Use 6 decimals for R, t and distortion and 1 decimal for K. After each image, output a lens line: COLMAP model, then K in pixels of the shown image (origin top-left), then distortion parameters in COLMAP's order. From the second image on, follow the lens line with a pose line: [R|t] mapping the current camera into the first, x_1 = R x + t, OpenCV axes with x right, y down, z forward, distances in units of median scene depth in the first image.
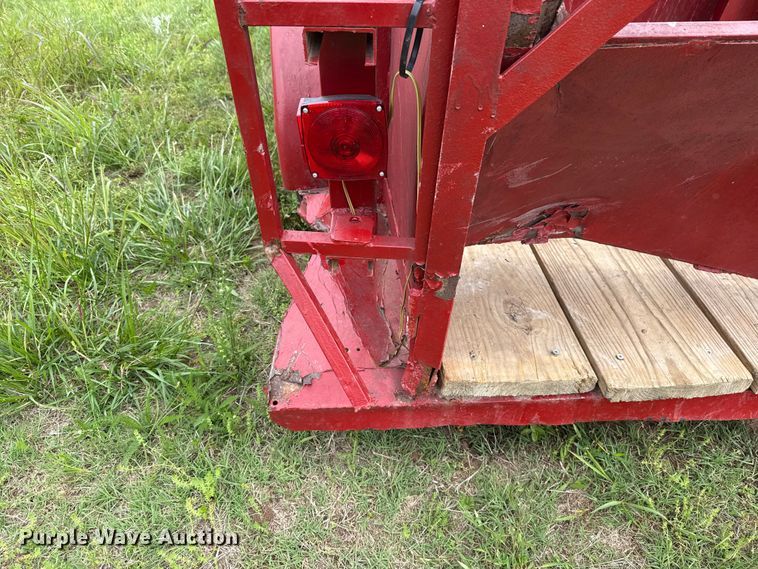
lens RADIAL K [[532.4, 0, 375.1], [0, 532.4, 285.5], [0, 0, 1]] dist [0.077746, -0.116436]
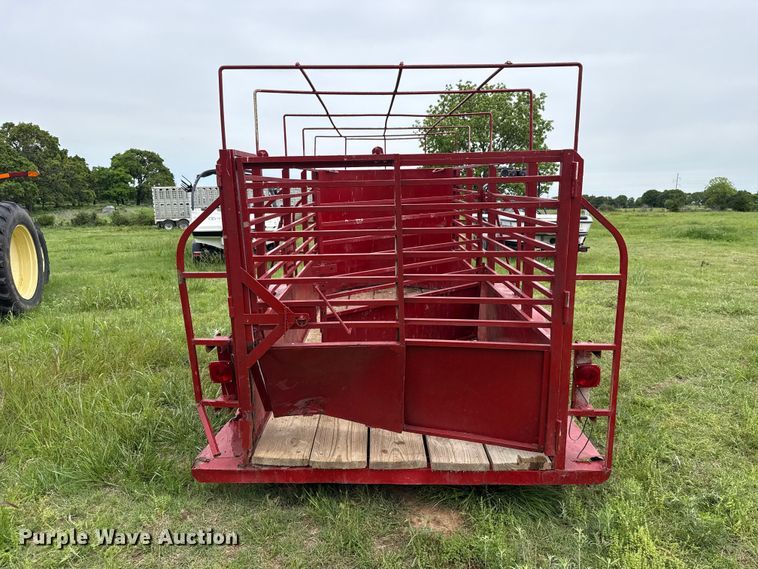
lens RADIAL K [[517.4, 0, 379.0], [0, 517.4, 284.5], [0, 0, 1]] dist [0.071233, -0.073774]
pose [[0.995700, -0.007267, -0.092352, 0.973784], [-0.039962, 0.865696, -0.498973, 0.683024], [0.083574, 0.500518, 0.861683, -1.640226]]
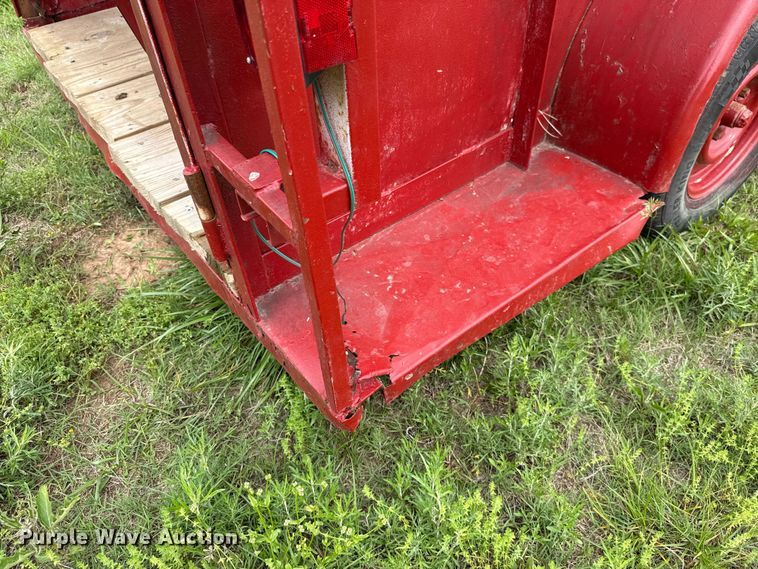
lens RADIAL K [[545.6, 0, 379.0], [0, 545.6, 284.5], [0, 0, 1]] dist [-0.004032, 0.000069]
pose [[0.542418, 0.553033, -0.632406, 2.224064], [-0.508854, 0.815247, 0.276479, -0.217659], [0.668469, 0.171835, 0.723617, 0.557207]]
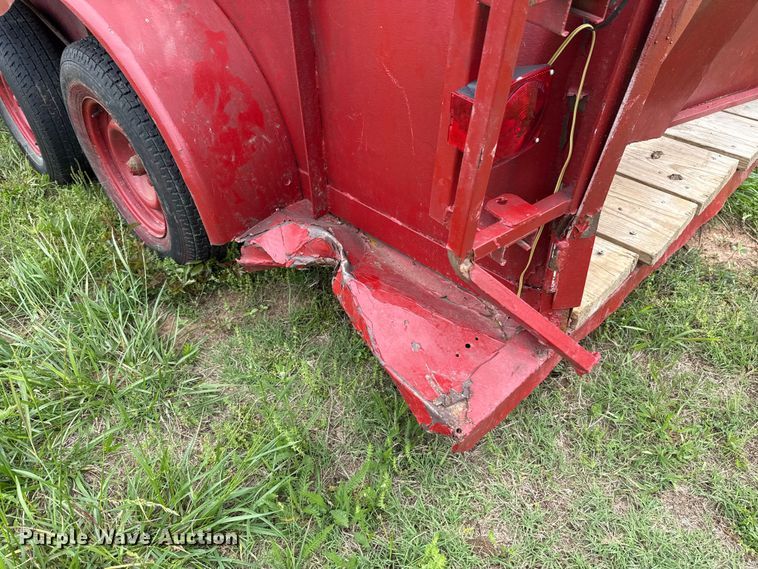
lens RADIAL K [[537.9, 0, 389.2], [0, 537.9, 286.7], [0, 0, 1]] dist [0.062907, -0.085521]
pose [[0.746785, -0.458509, 0.481749, -0.582971], [0.452358, 0.881181, 0.137448, -0.171280], [-0.487529, 0.115279, 0.865463, 0.221451]]
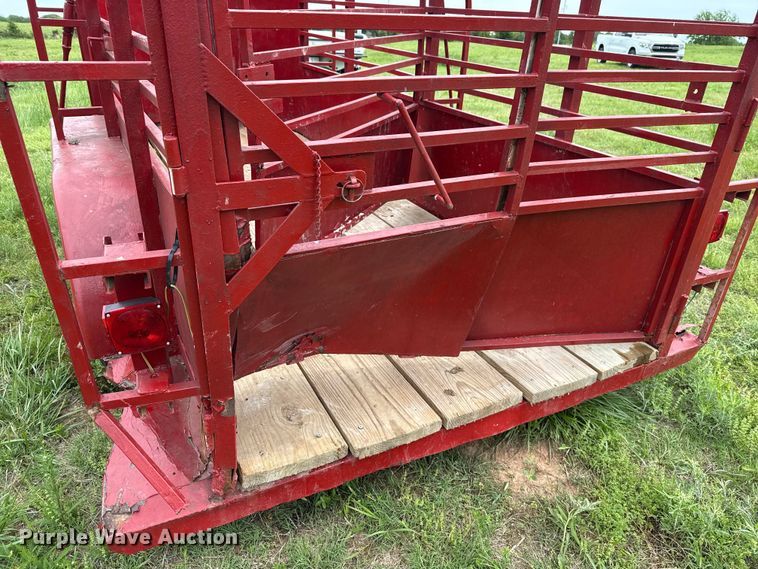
lens RADIAL K [[532.4, 0, 375.1], [0, 532.4, 285.5], [0, 0, 1]] dist [0.077746, -0.116436]
pose [[0.925466, -0.157065, 0.344736, 0.041103], [0.229841, 0.956177, -0.181381, 0.034302], [-0.301140, 0.247096, 0.921009, -0.463199]]
